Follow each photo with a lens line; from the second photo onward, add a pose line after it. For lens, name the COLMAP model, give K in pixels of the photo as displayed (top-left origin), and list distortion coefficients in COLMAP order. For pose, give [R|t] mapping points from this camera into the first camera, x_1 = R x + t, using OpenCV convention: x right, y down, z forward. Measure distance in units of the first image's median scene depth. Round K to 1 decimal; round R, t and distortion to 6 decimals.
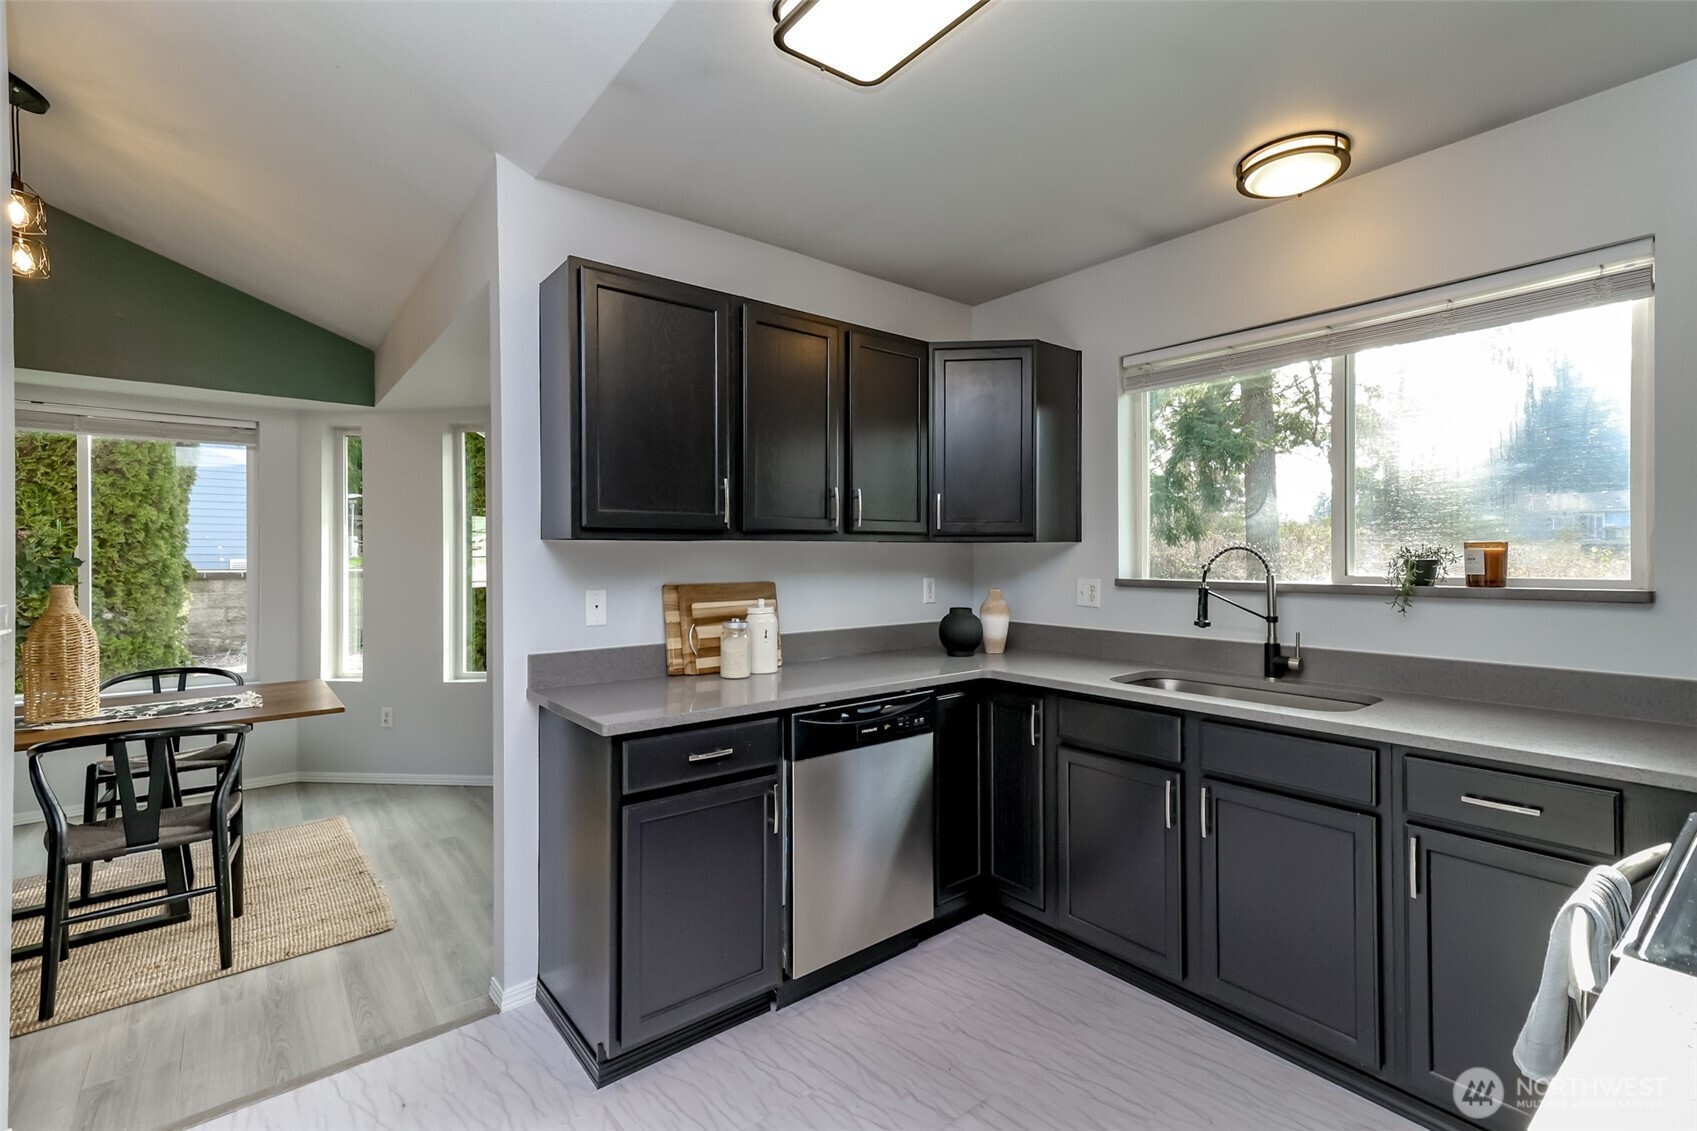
lens RADIAL K [[770.2, 0, 862.6], [0, 770.2, 552.5], [0, 0, 1]] dist [0.021849, 0.000246]
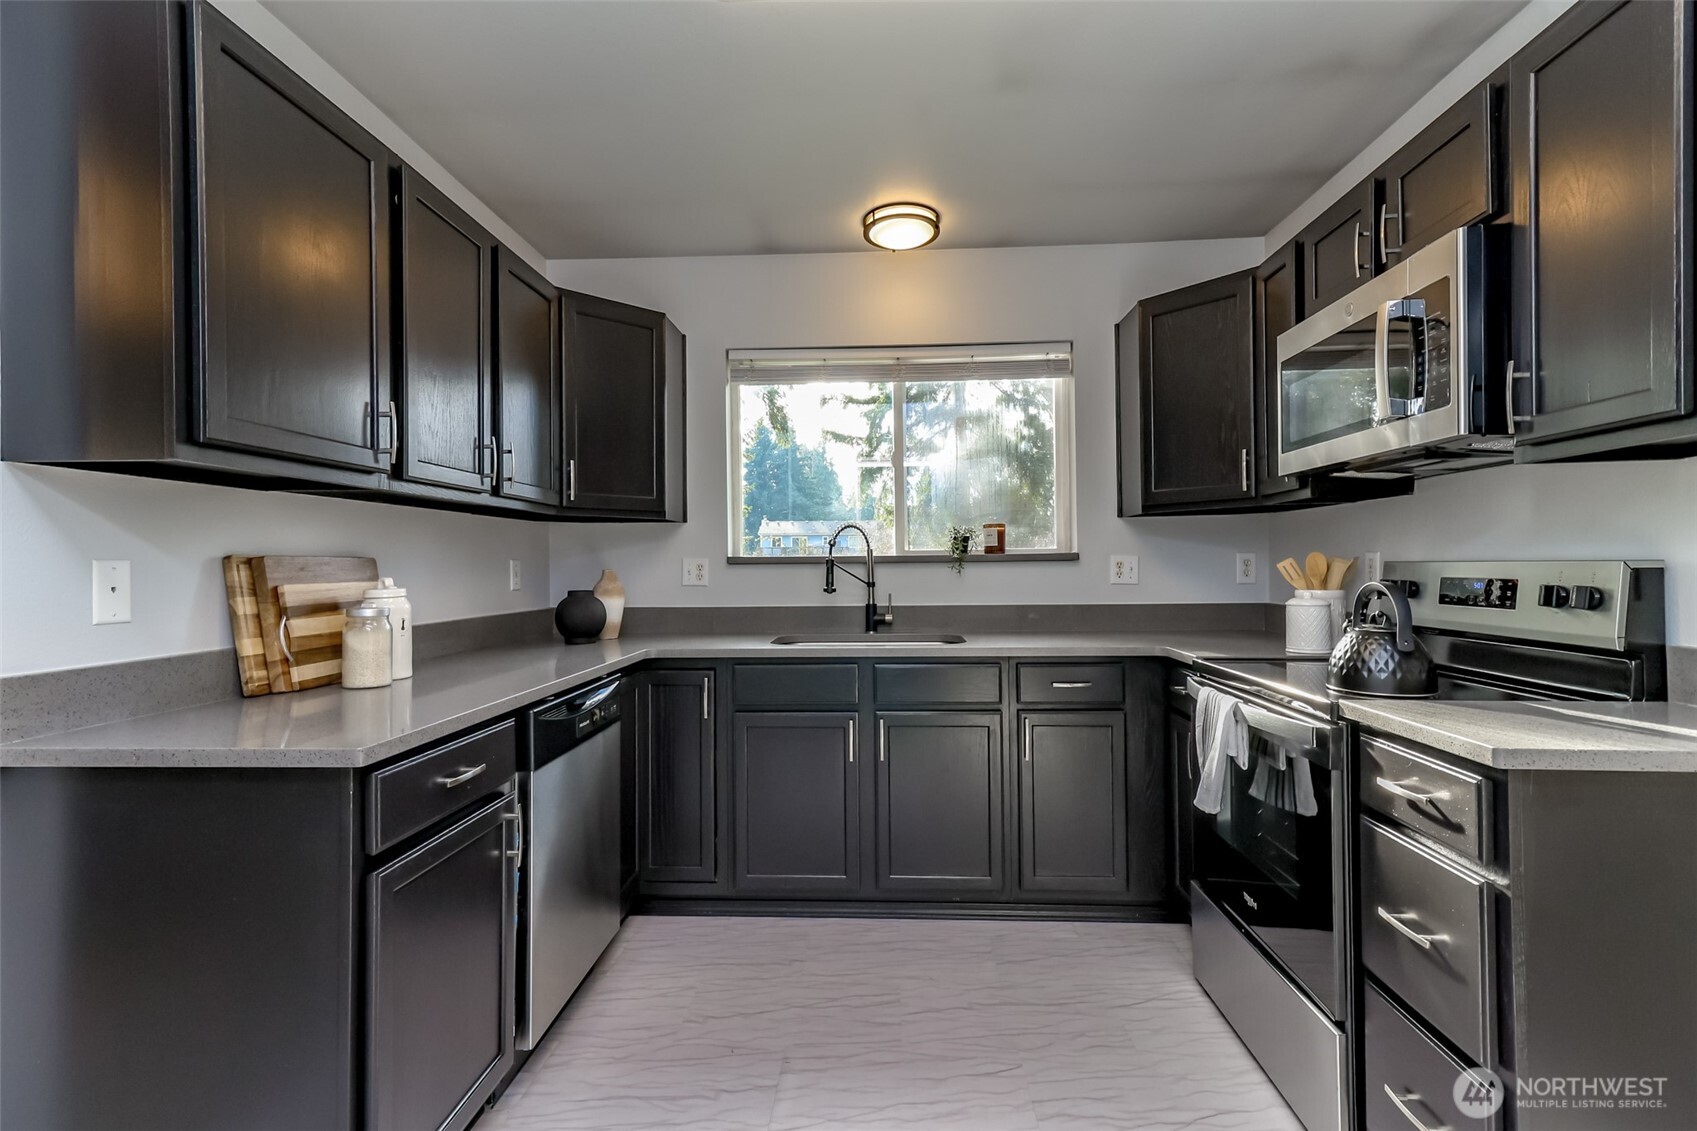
lens RADIAL K [[770.2, 0, 862.6], [0, 770.2, 552.5], [0, 0, 1]] dist [0.021849, 0.000246]
pose [[0.667548, 0.006841, 0.744535, -0.393093], [0.006947, 0.999857, -0.015416, 0.053329], [-0.744534, 0.015463, 0.667405, 0.185722]]
